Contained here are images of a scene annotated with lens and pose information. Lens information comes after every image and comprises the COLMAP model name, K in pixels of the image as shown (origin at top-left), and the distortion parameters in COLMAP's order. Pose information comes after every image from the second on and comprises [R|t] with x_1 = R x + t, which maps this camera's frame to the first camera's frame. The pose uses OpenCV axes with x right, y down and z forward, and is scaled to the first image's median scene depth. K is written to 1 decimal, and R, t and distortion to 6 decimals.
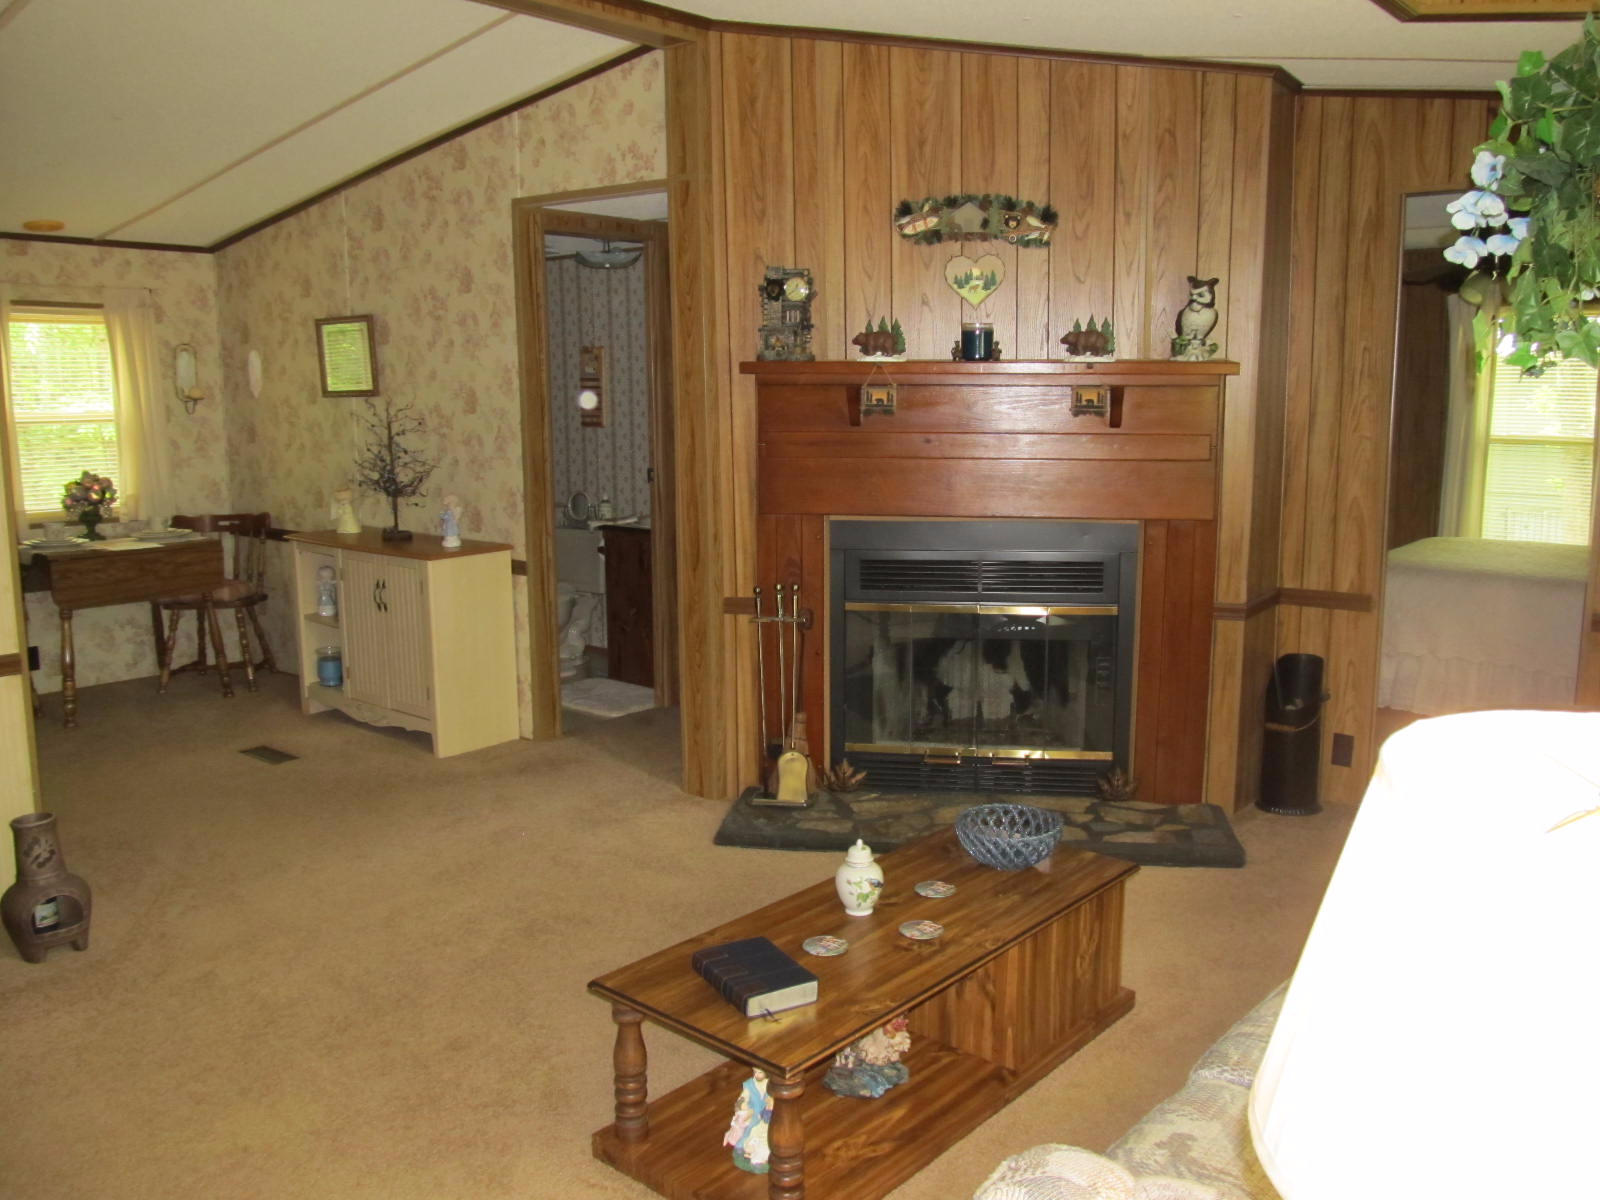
lens RADIAL K [[1289.7, 0, 800.0], [0, 1289.7, 600.0], [0, 0, 1]] dist [-0.050101, -0.009050]
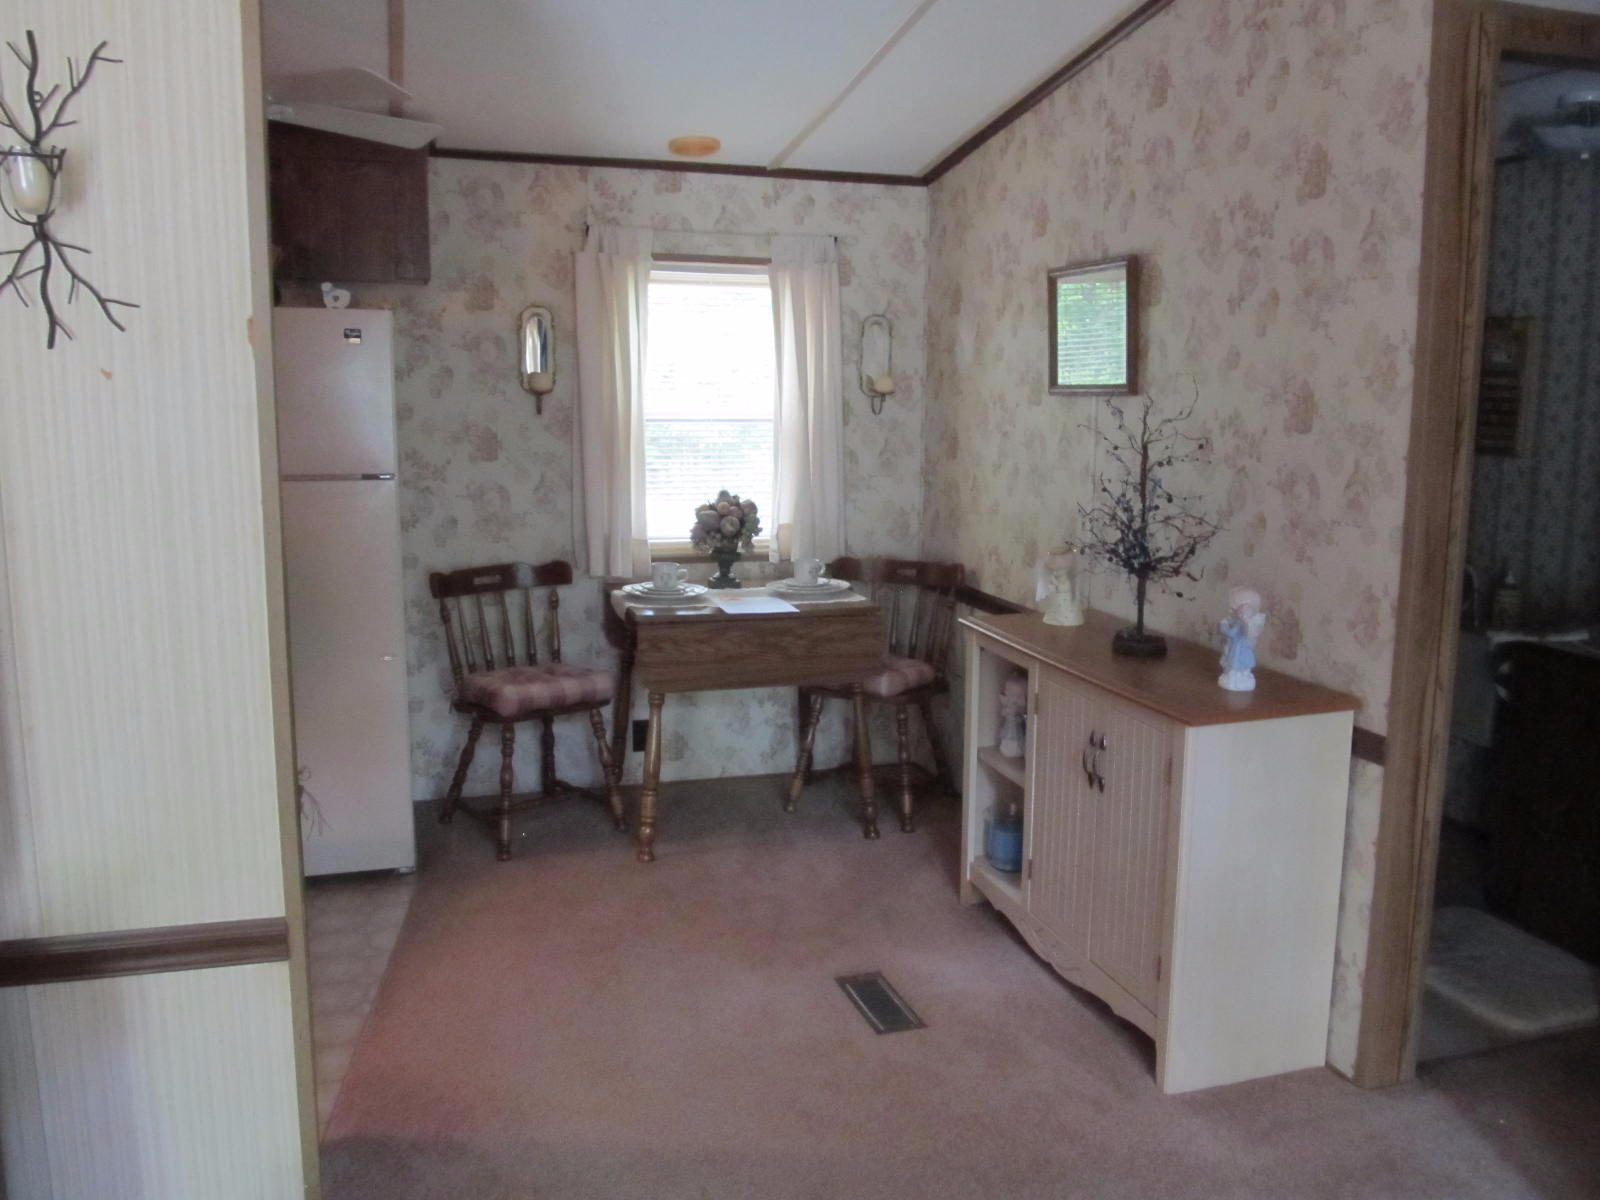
lens RADIAL K [[1289.7, 0, 800.0], [0, 1289.7, 600.0], [0, 0, 1]] dist [-0.050101, -0.009050]
pose [[0.831088, 0.099475, -0.547172, -0.124507], [-0.098417, 0.994652, 0.031341, -0.068531], [0.547363, 0.027804, 0.836433, 0.423333]]
